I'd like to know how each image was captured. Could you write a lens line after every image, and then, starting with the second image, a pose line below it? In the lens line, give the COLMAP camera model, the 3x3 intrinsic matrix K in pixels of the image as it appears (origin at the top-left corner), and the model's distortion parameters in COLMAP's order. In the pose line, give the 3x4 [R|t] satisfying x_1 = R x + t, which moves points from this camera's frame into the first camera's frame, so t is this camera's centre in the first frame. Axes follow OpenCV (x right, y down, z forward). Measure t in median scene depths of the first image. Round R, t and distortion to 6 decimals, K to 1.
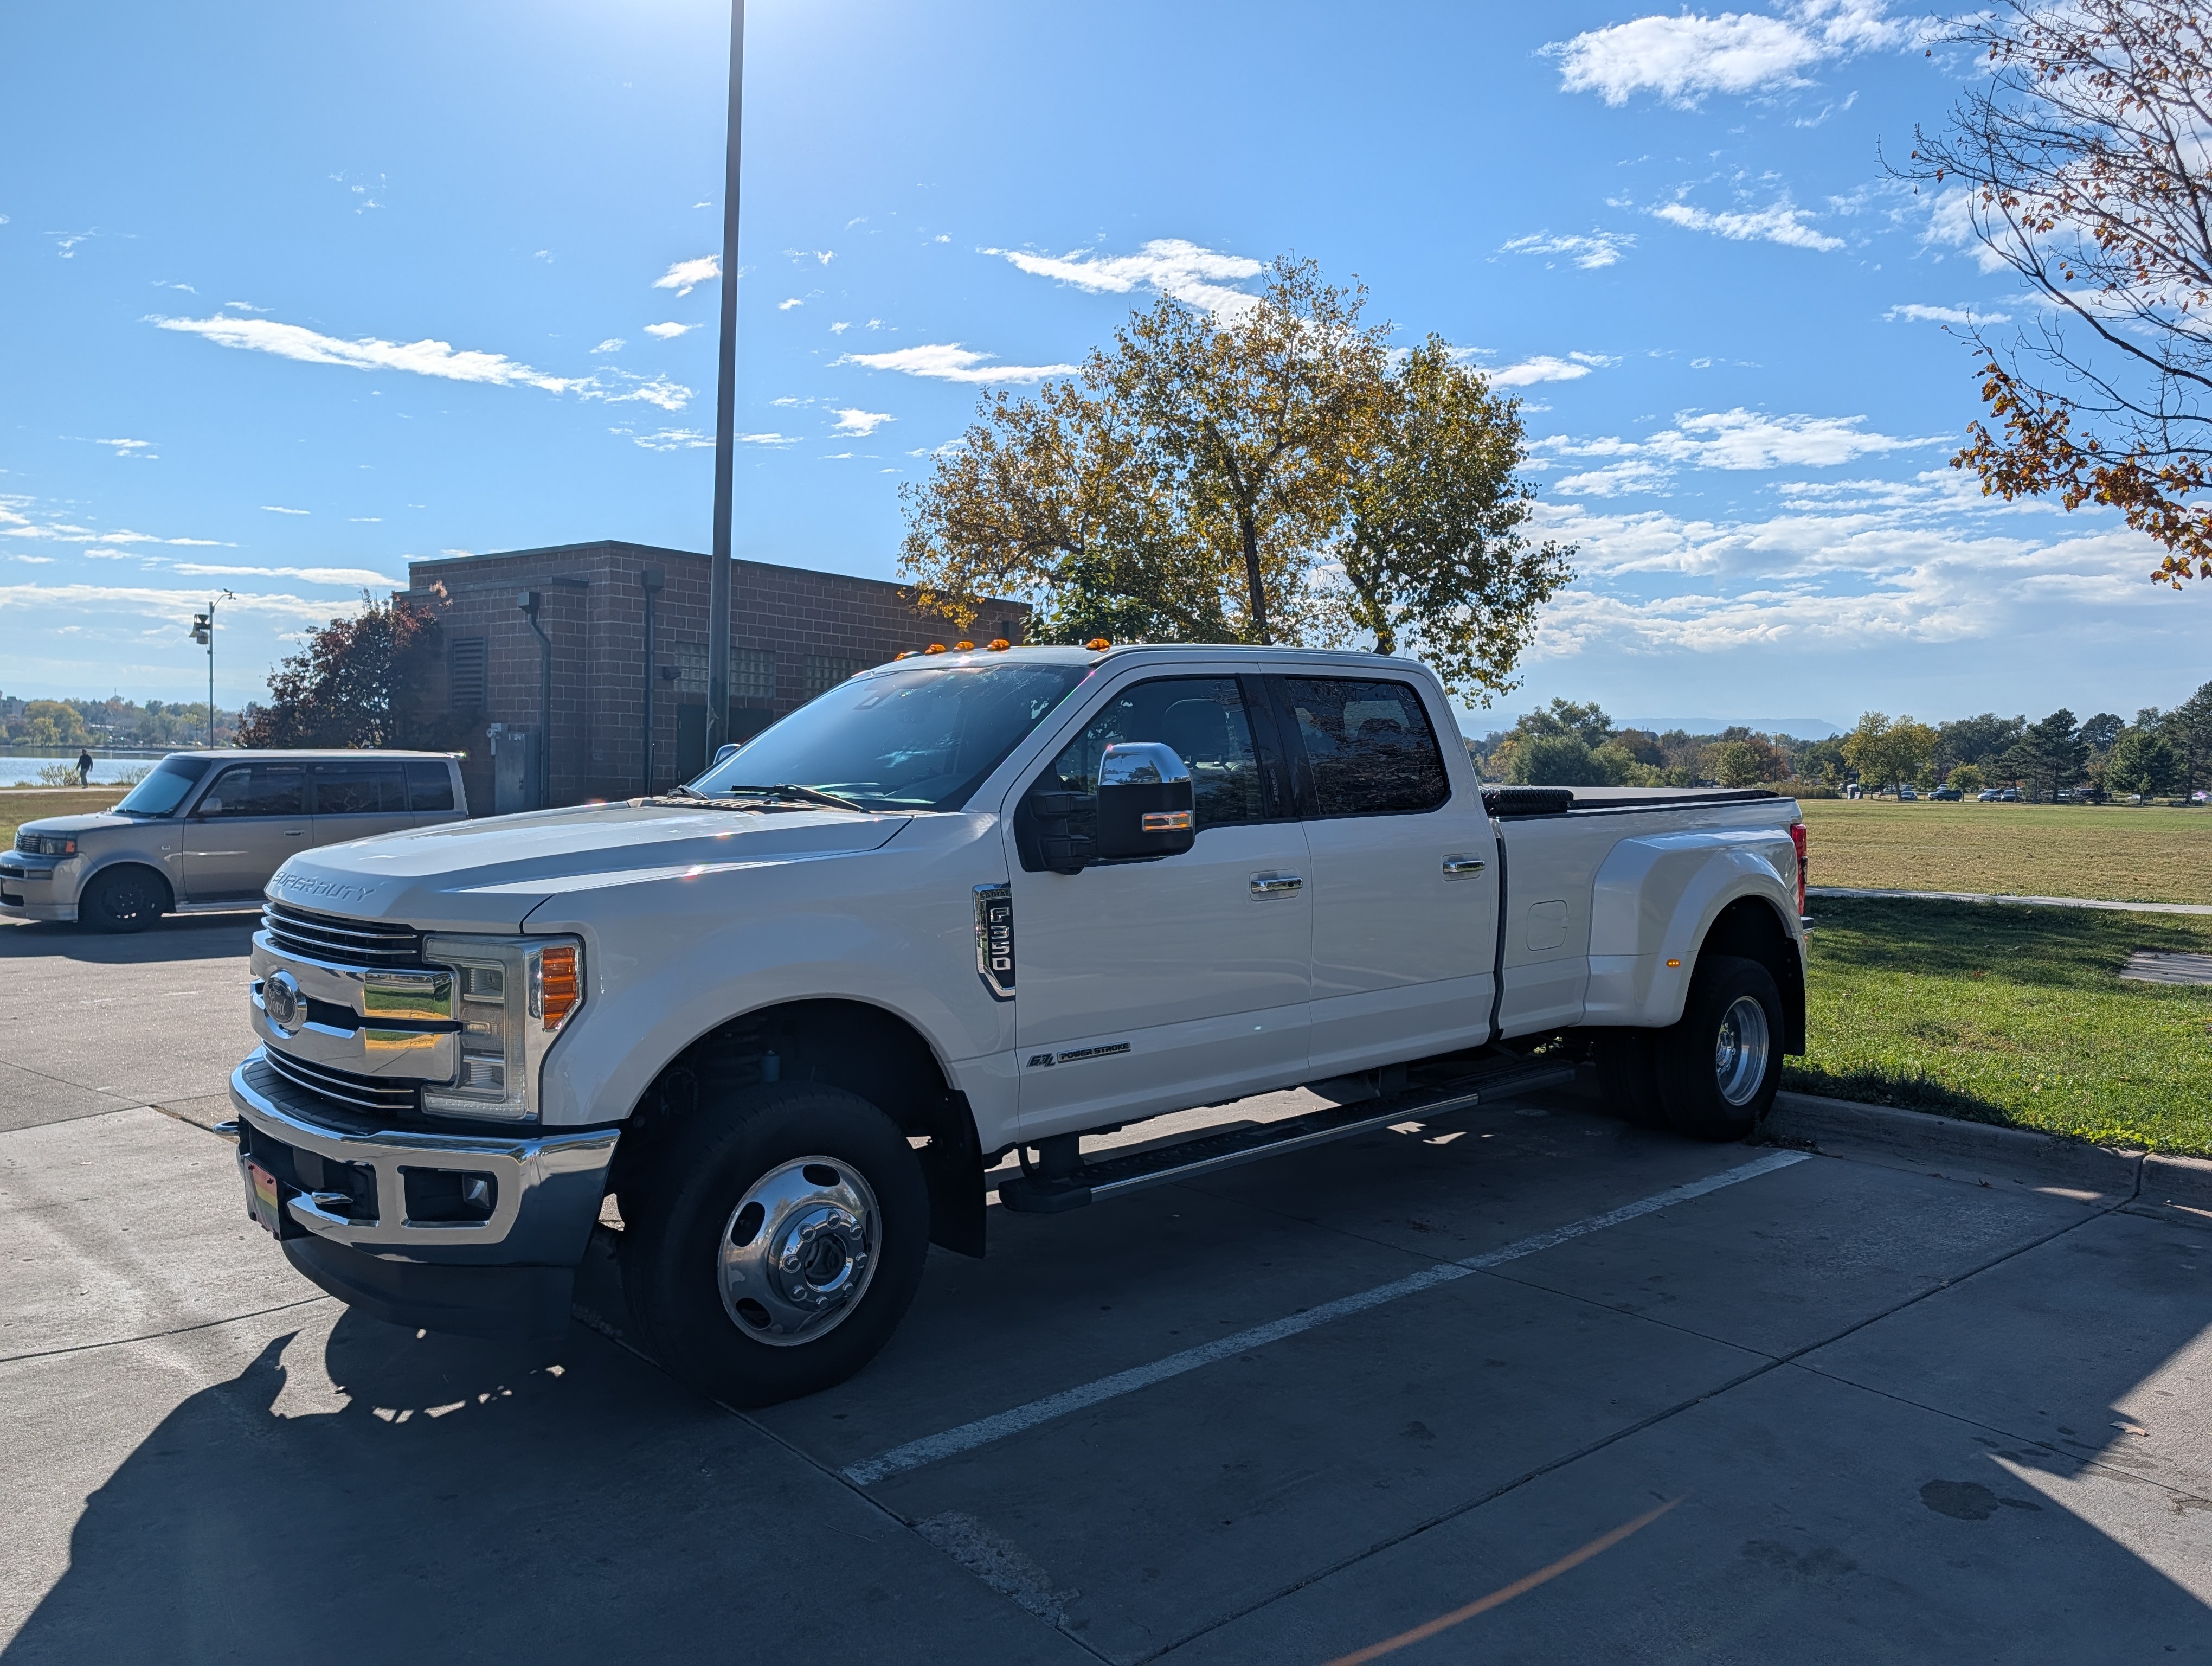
lens RADIAL K [[1523.2, 0, 1116.3], [0, 1523.2, 834.3], [0, 0, 1]] dist [0.004301, -0.003538]
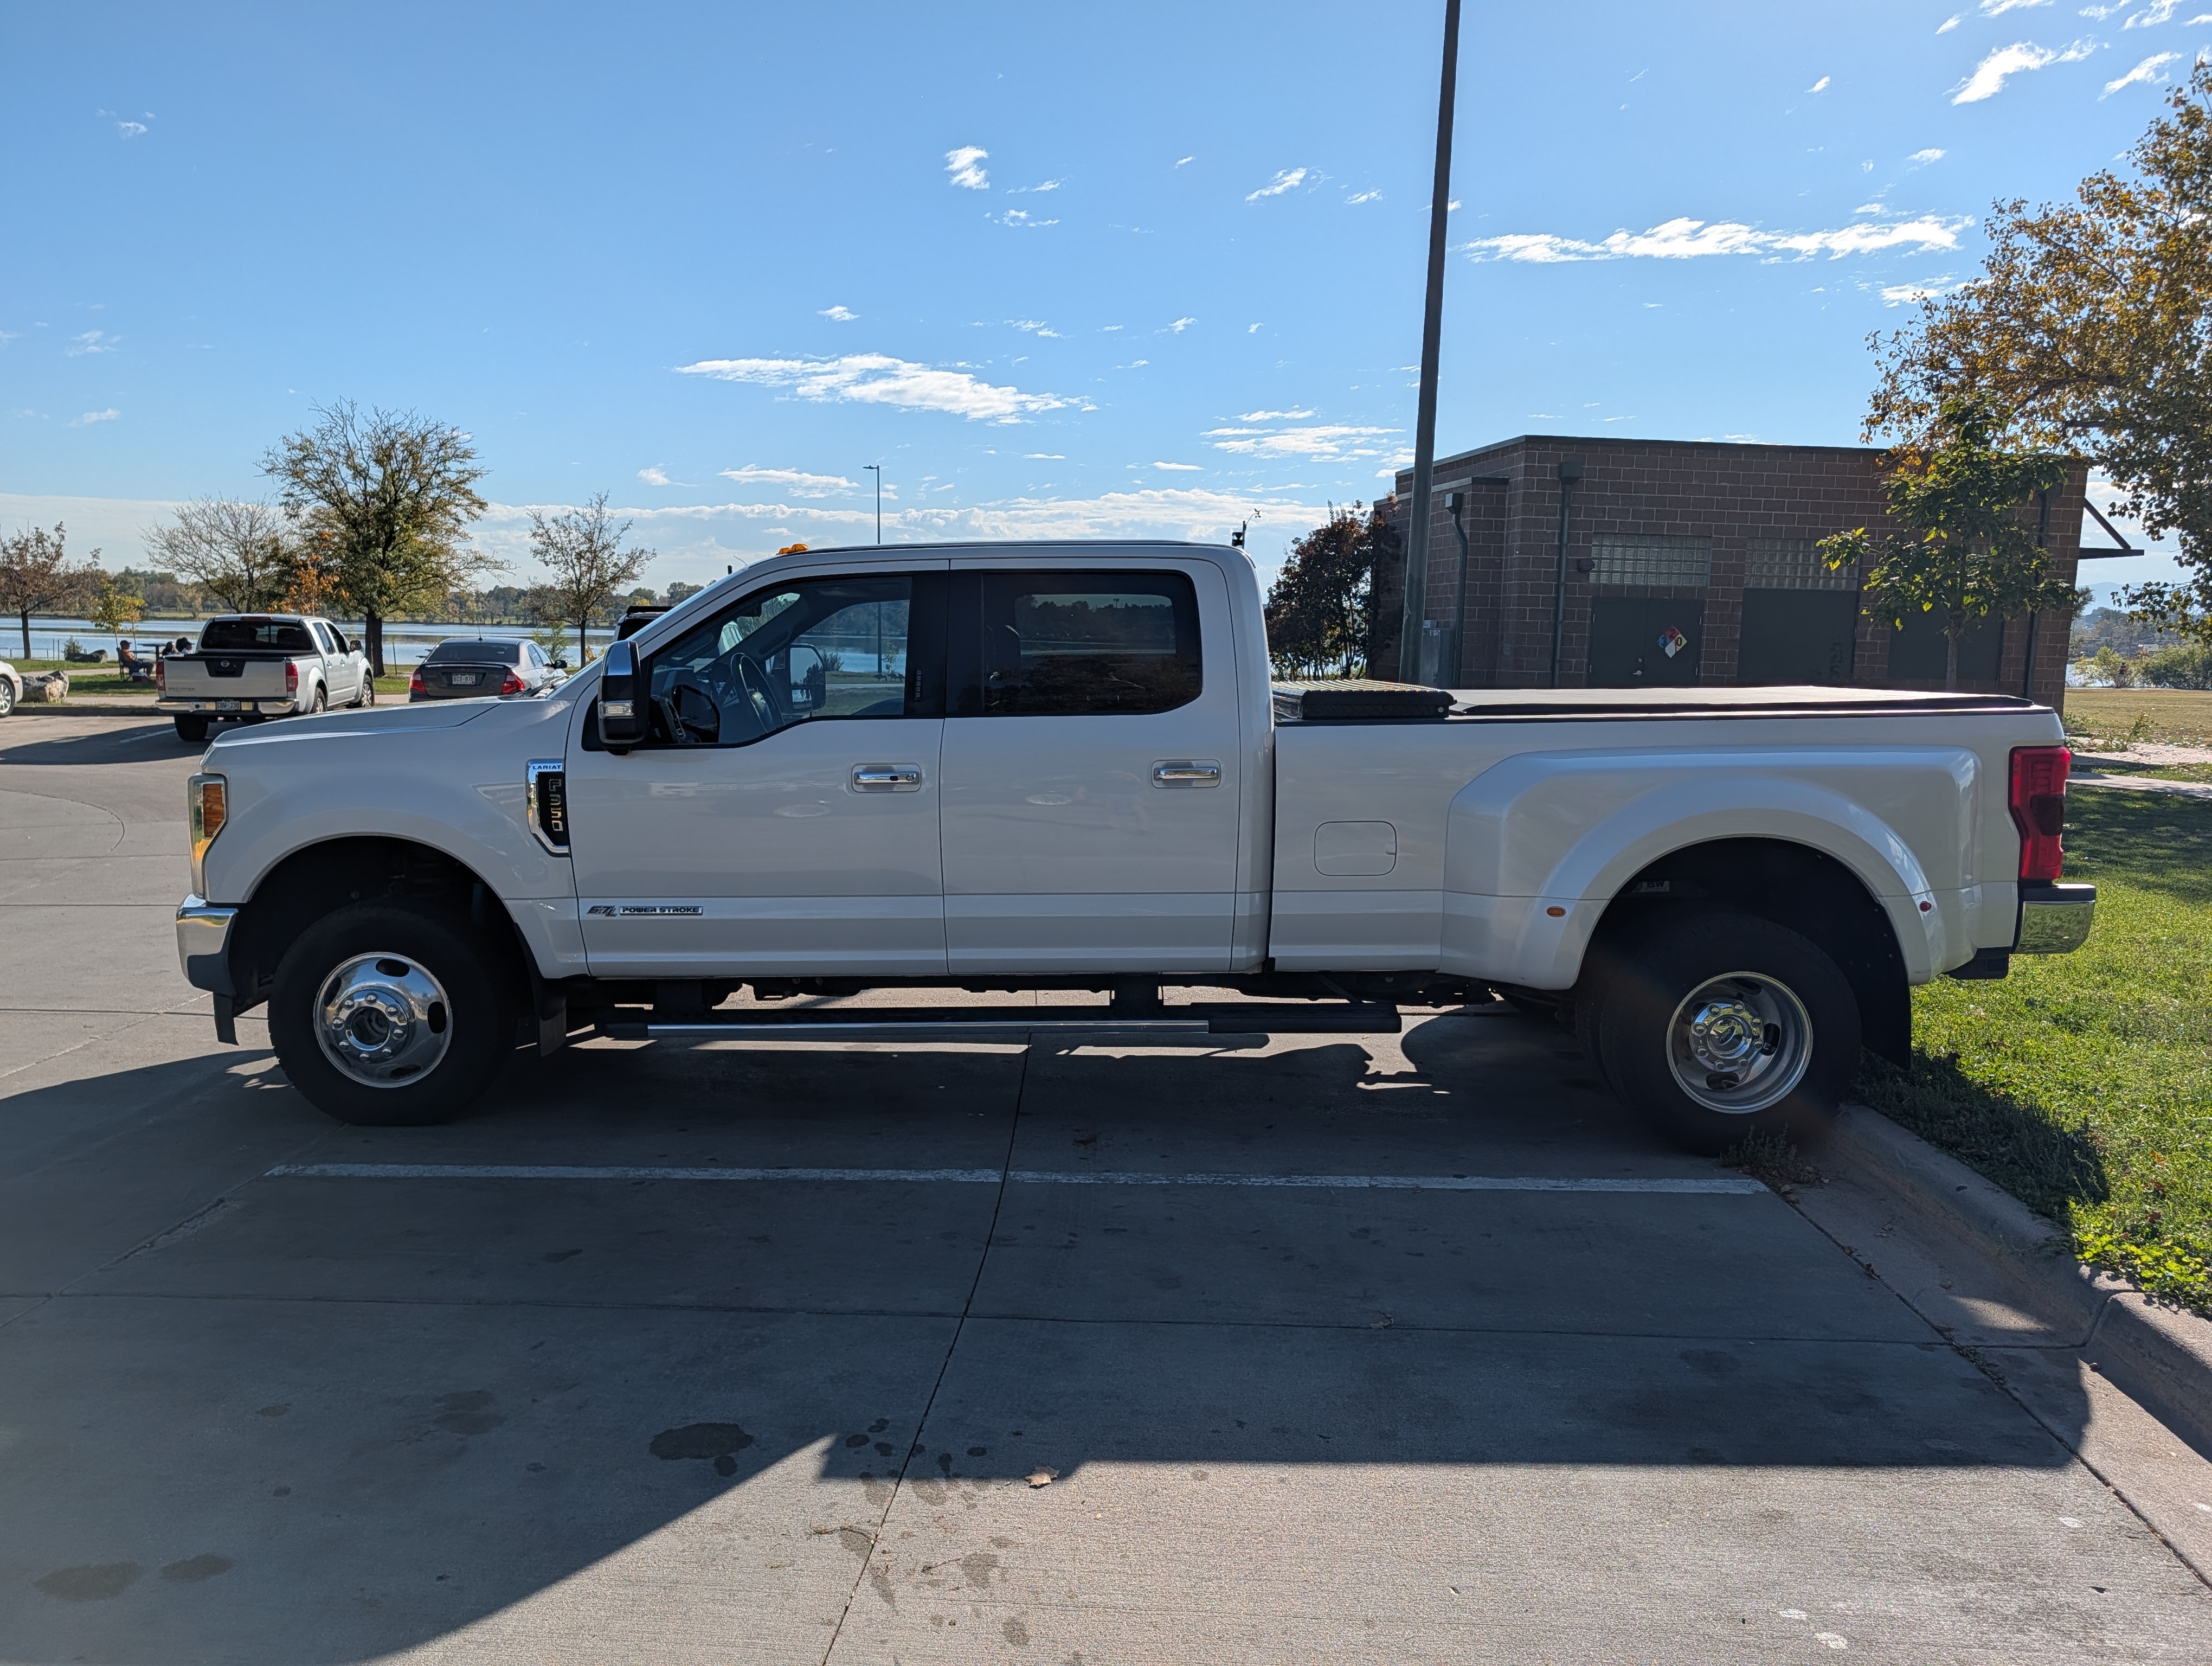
lens RADIAL K [[1523.2, 0, 1116.3], [0, 1523.2, 834.3], [0, 0, 1]] dist [0.004301, -0.003538]
pose [[0.748894, 0.071579, -0.658813, 0.776247], [-0.025635, 0.996535, 0.079131, -0.012310], [0.662194, -0.042372, 0.748133, 0.277643]]
